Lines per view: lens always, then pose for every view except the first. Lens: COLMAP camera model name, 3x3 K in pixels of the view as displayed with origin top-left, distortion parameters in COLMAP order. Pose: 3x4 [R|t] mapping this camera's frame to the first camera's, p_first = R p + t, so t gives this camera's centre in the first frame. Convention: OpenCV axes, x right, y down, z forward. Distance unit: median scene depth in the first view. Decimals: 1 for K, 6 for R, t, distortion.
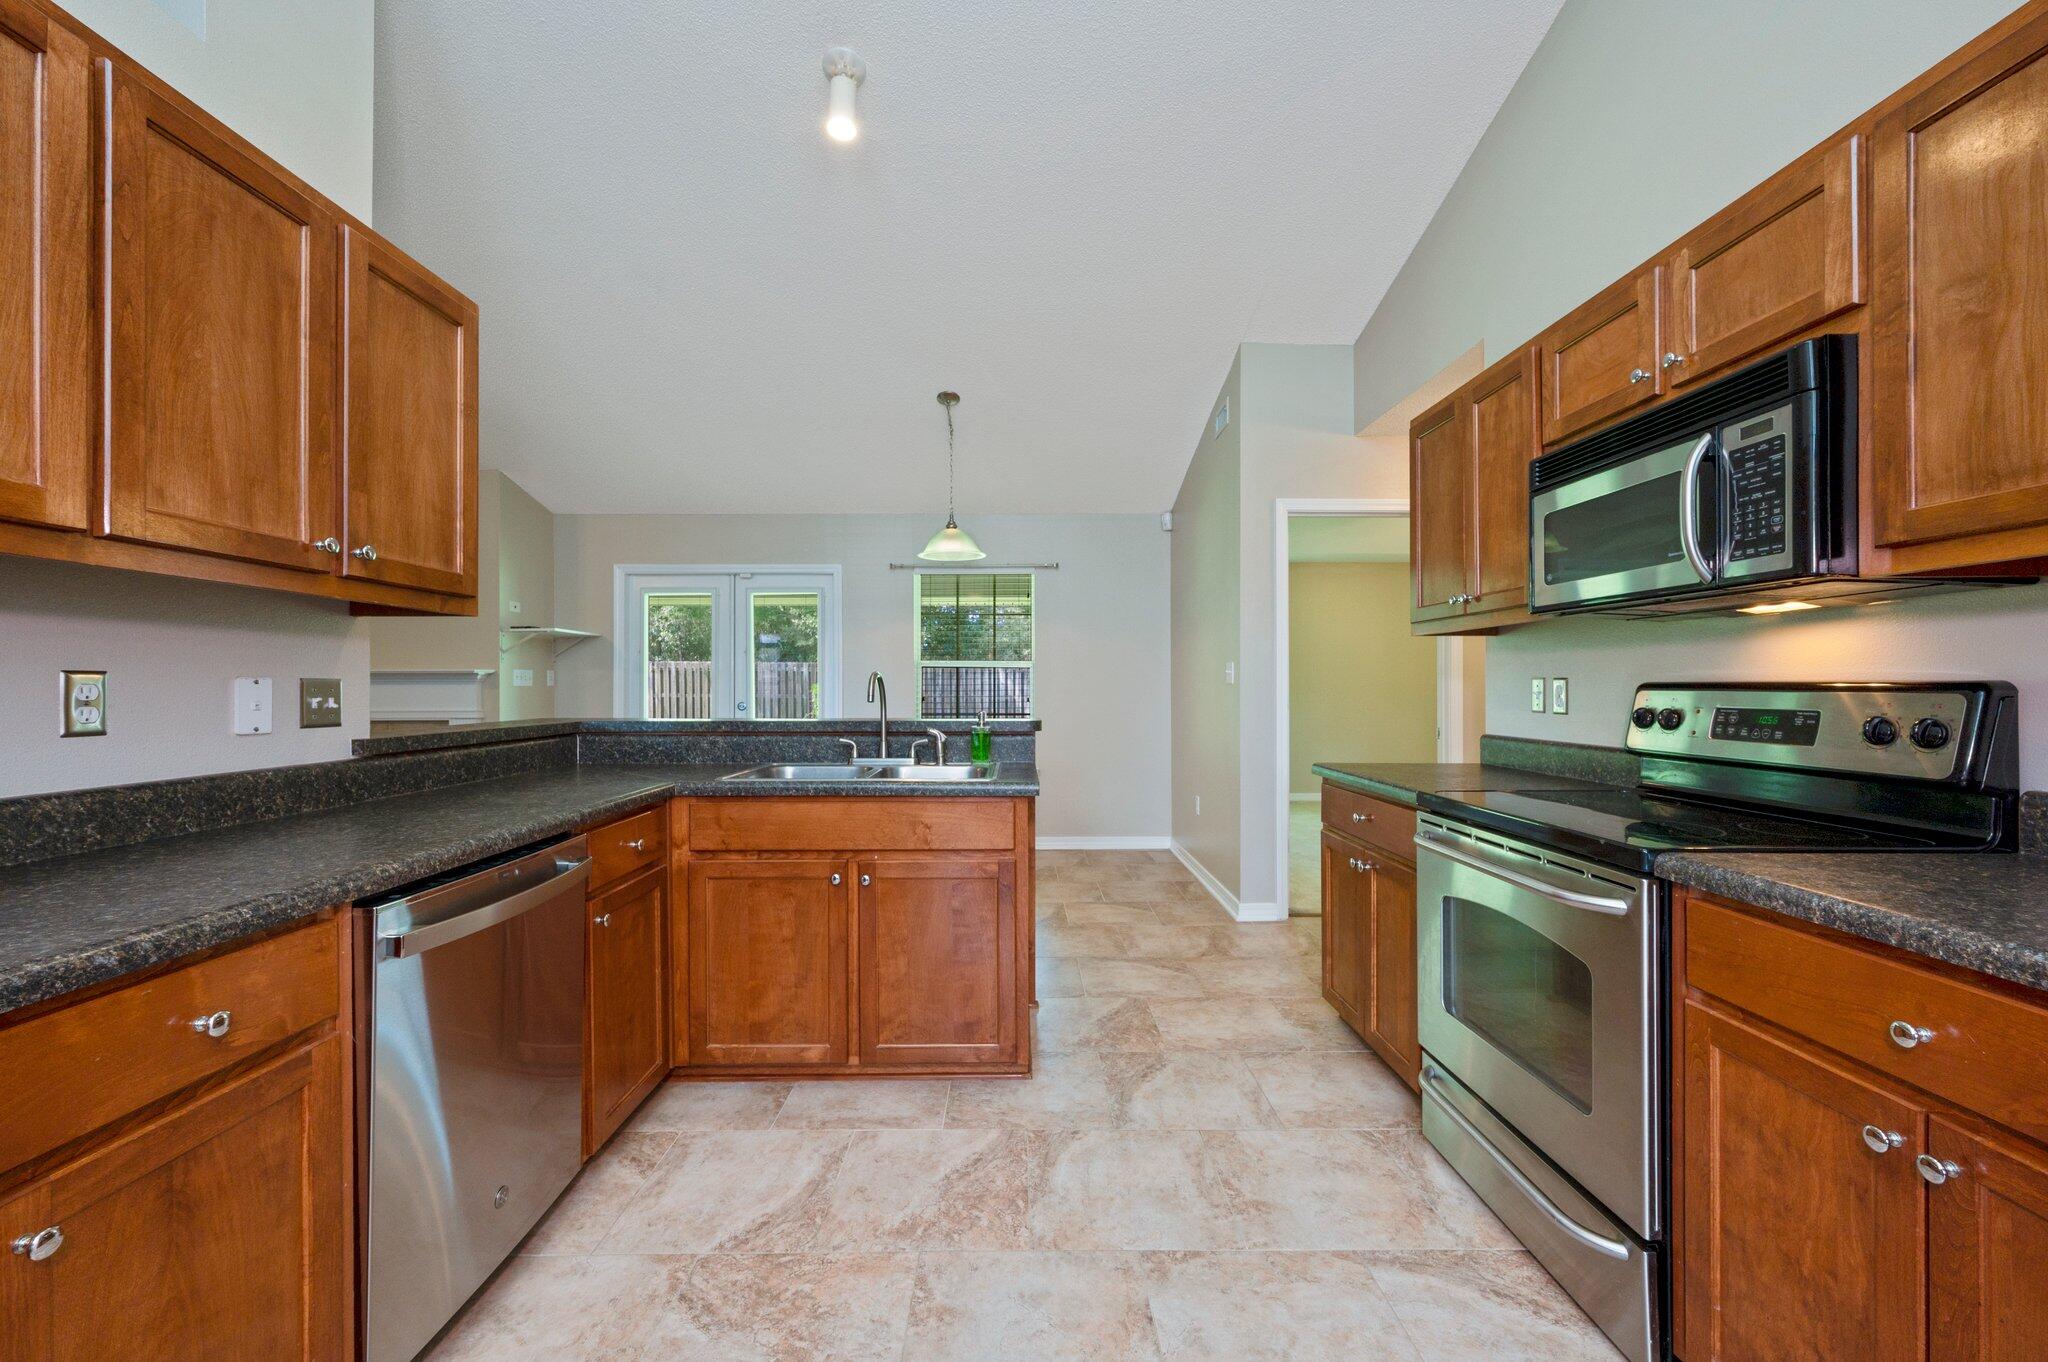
lens RADIAL K [[792.9, 0, 1026.2], [0, 792.9, 686.8], [0, 0, 1]] dist [-0.000178, 0.000031]
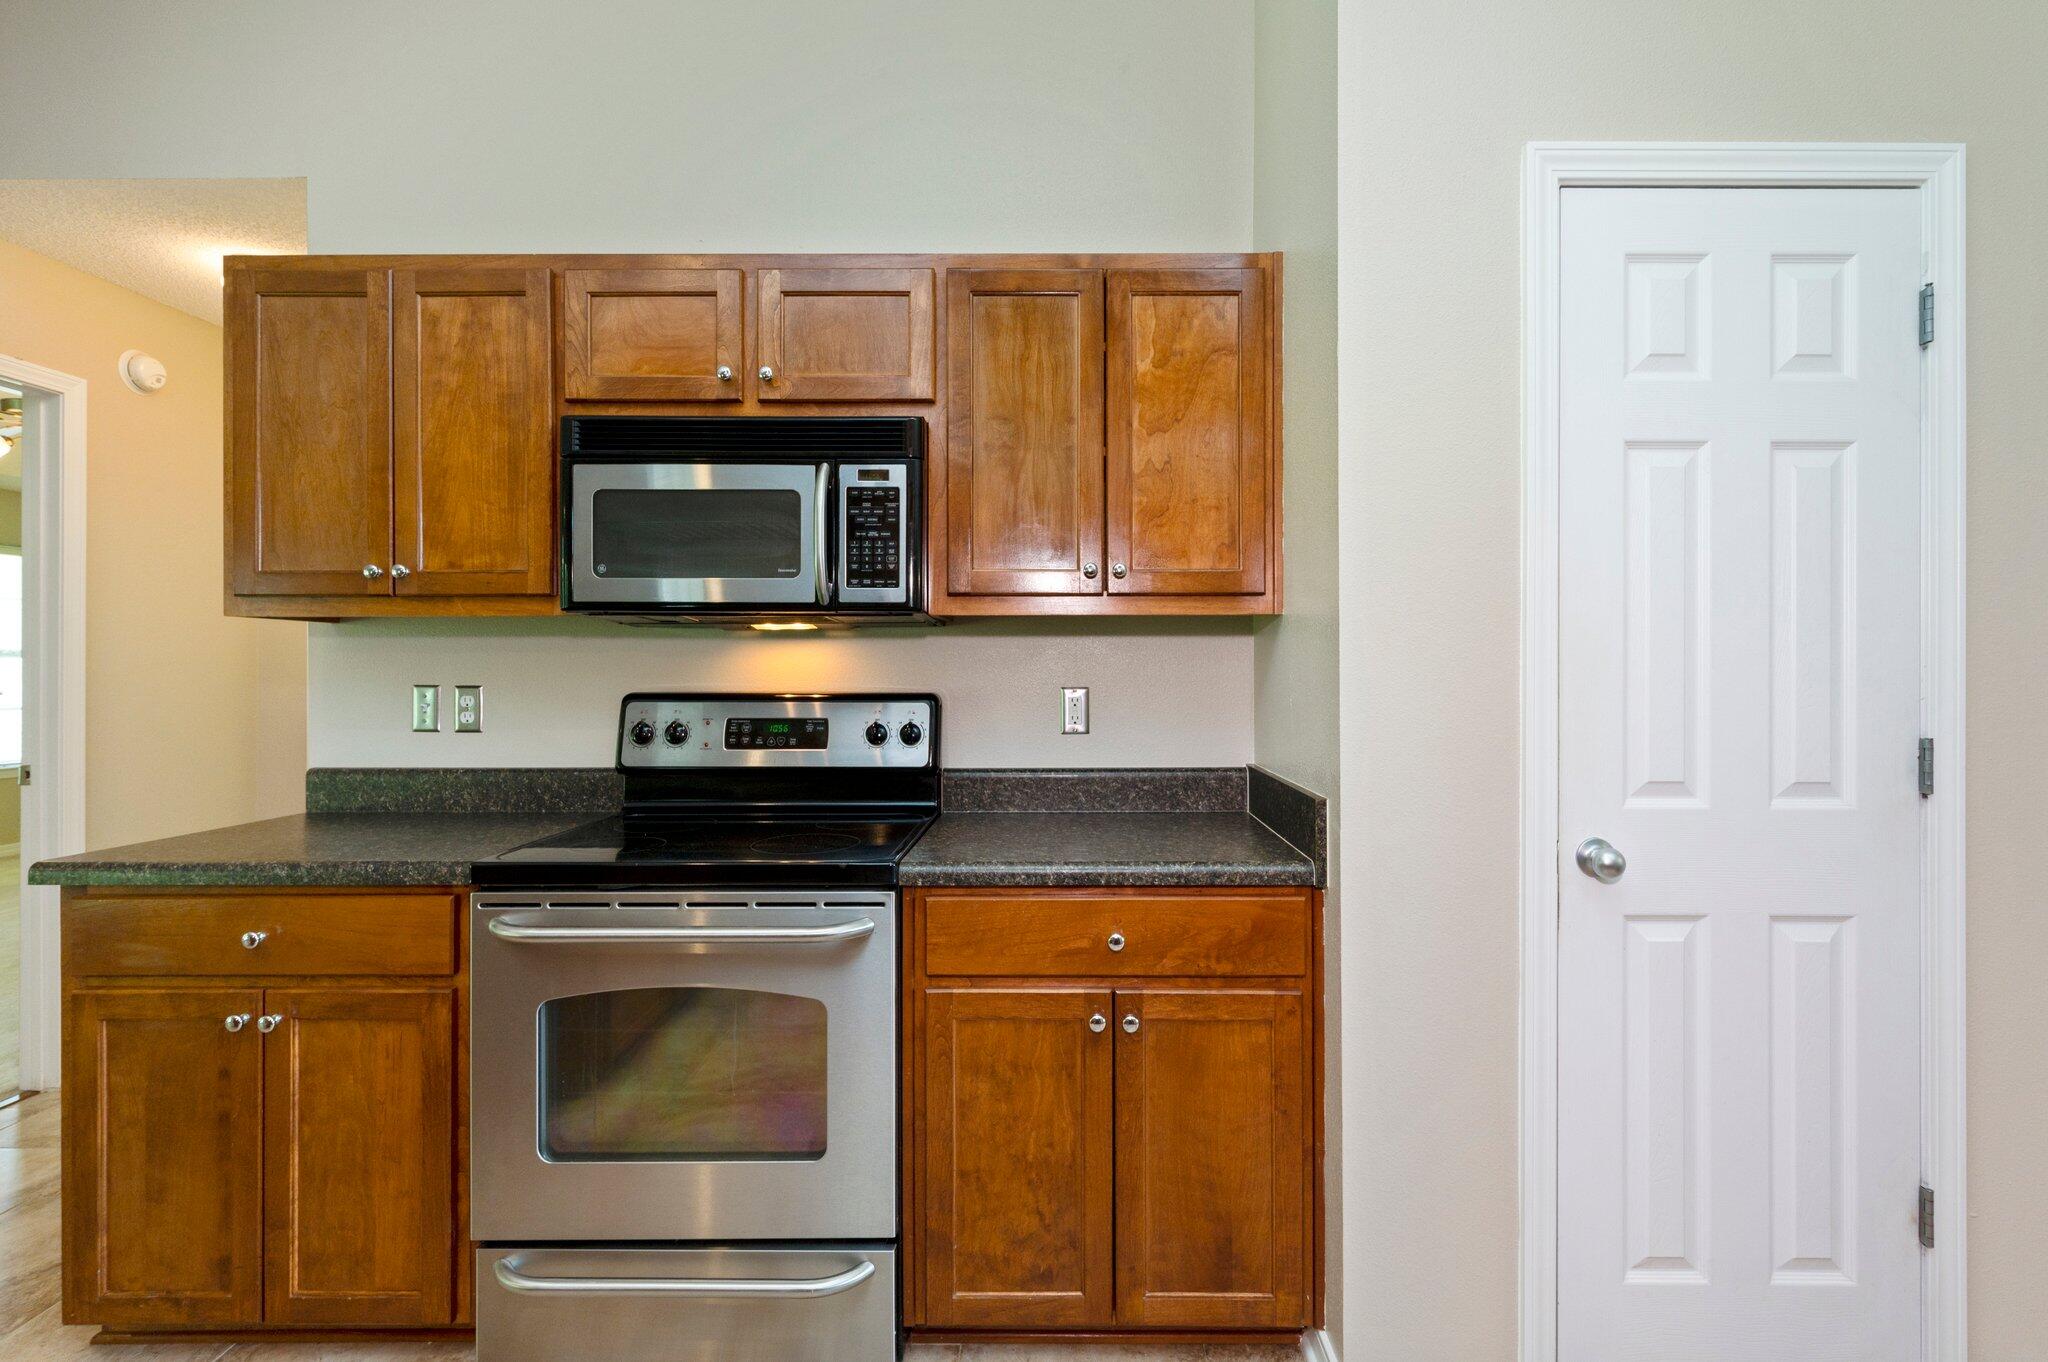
lens RADIAL K [[934.0, 0, 1029.6], [0, 934.0, 671.5], [0, 0, 1]] dist [0.000569, -0.000295]
pose [[0.007698, 0.002654, 0.999967, -0.296209], [-0.000828, 0.999996, -0.002648, -0.028208], [-0.999970, -0.000808, 0.007701, 0.541271]]
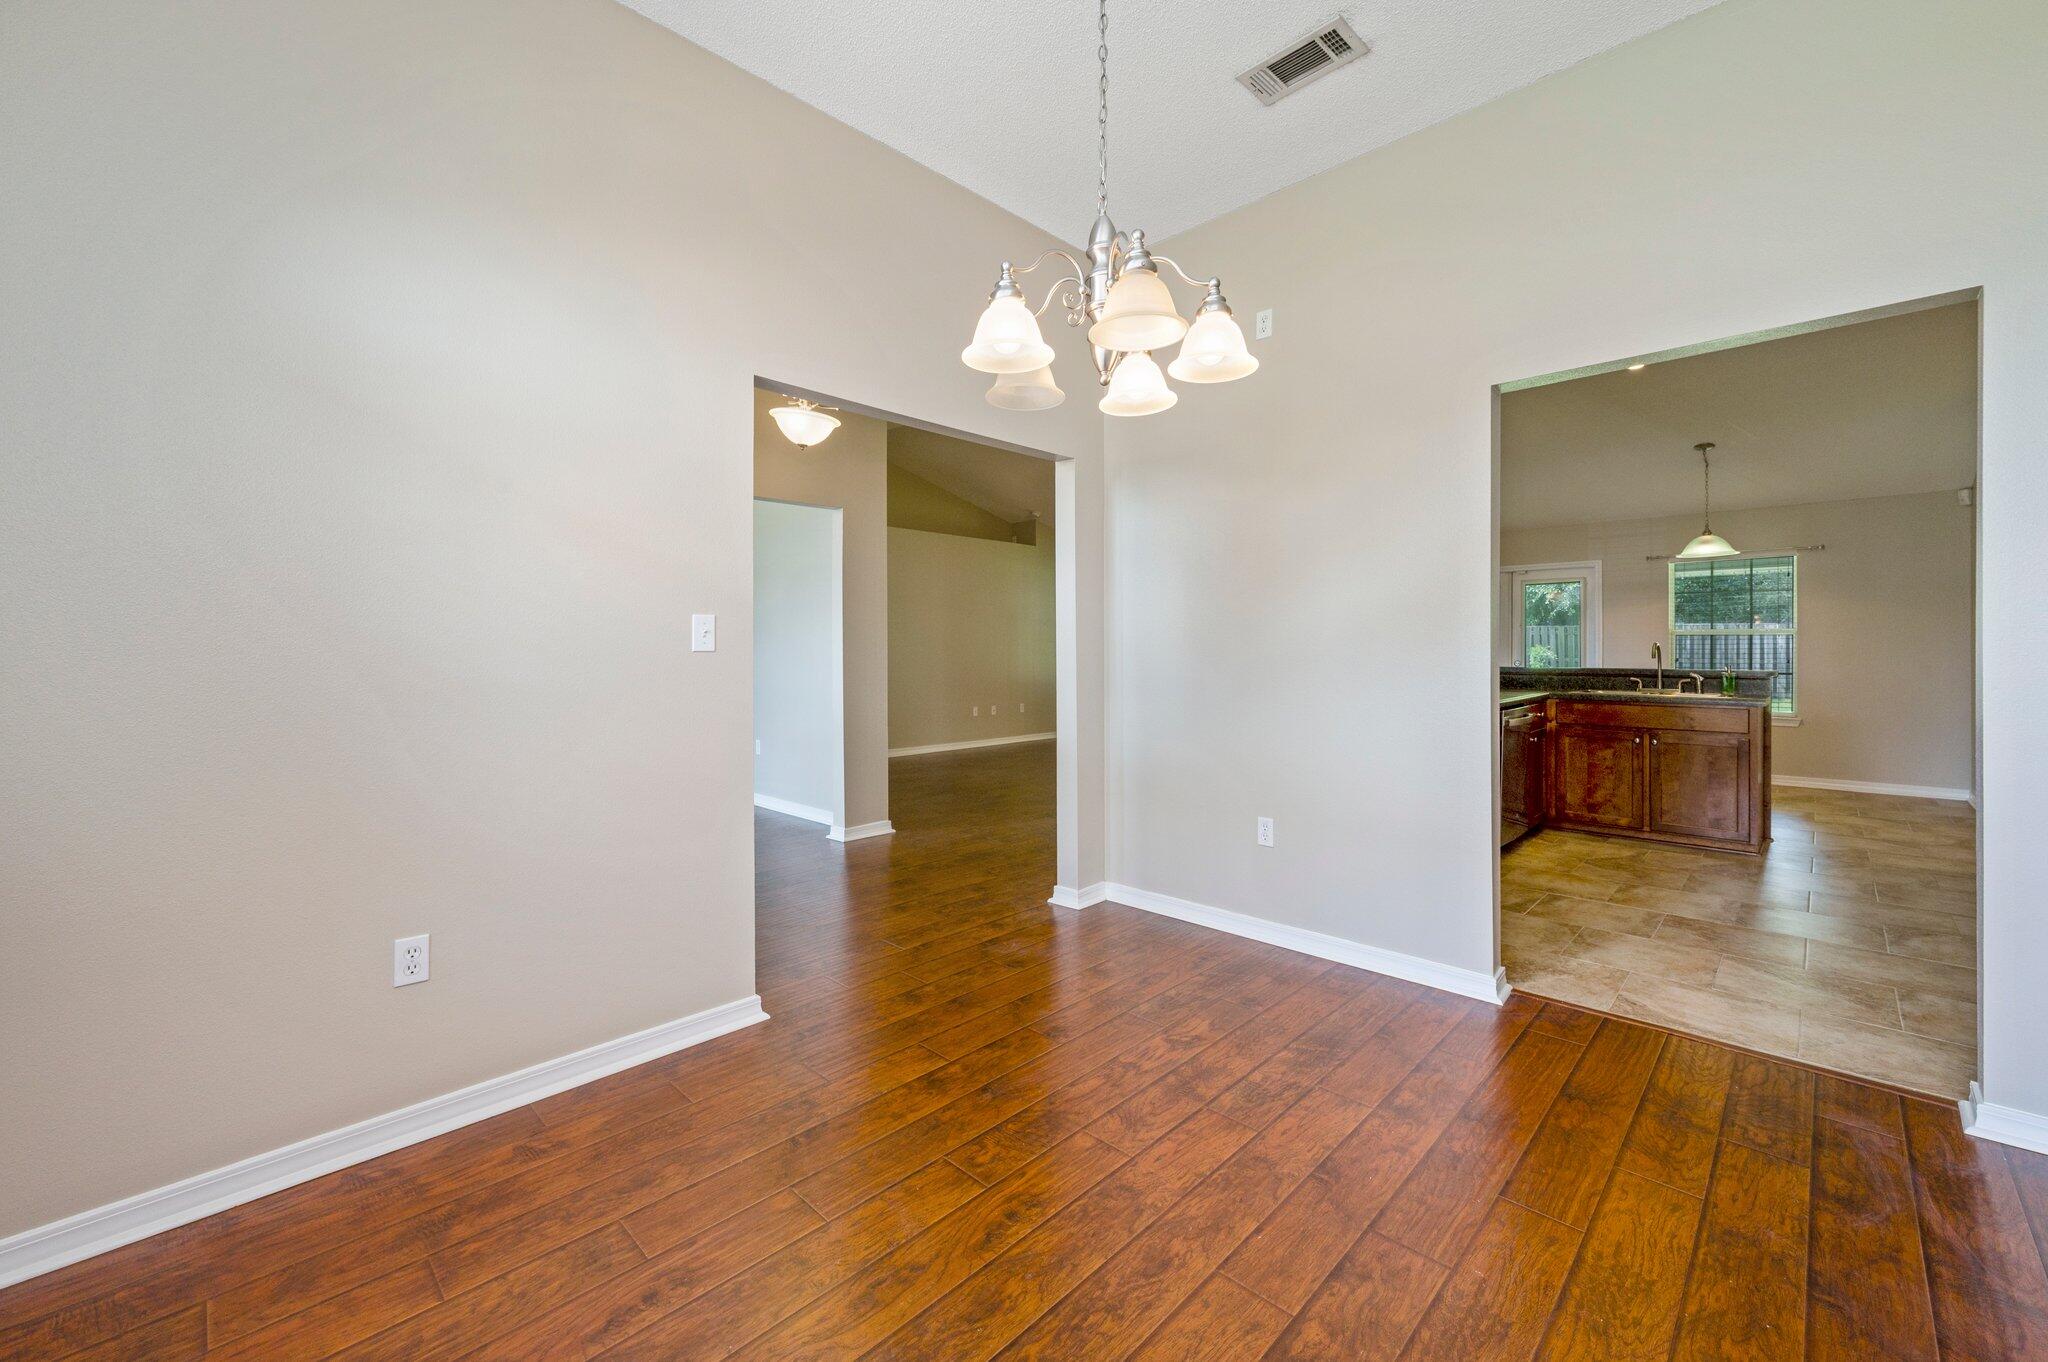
lens RADIAL K [[820.2, 0, 1025.5], [0, 820.2, 654.6], [0, 0, 1]] dist [-0.000633, -0.000115]
pose [[0.708082, 0.004371, -0.706117, 0.177255], [0.000925, 0.999974, 0.007118, -0.009667], [0.706129, -0.005693, 0.708060, -2.002457]]
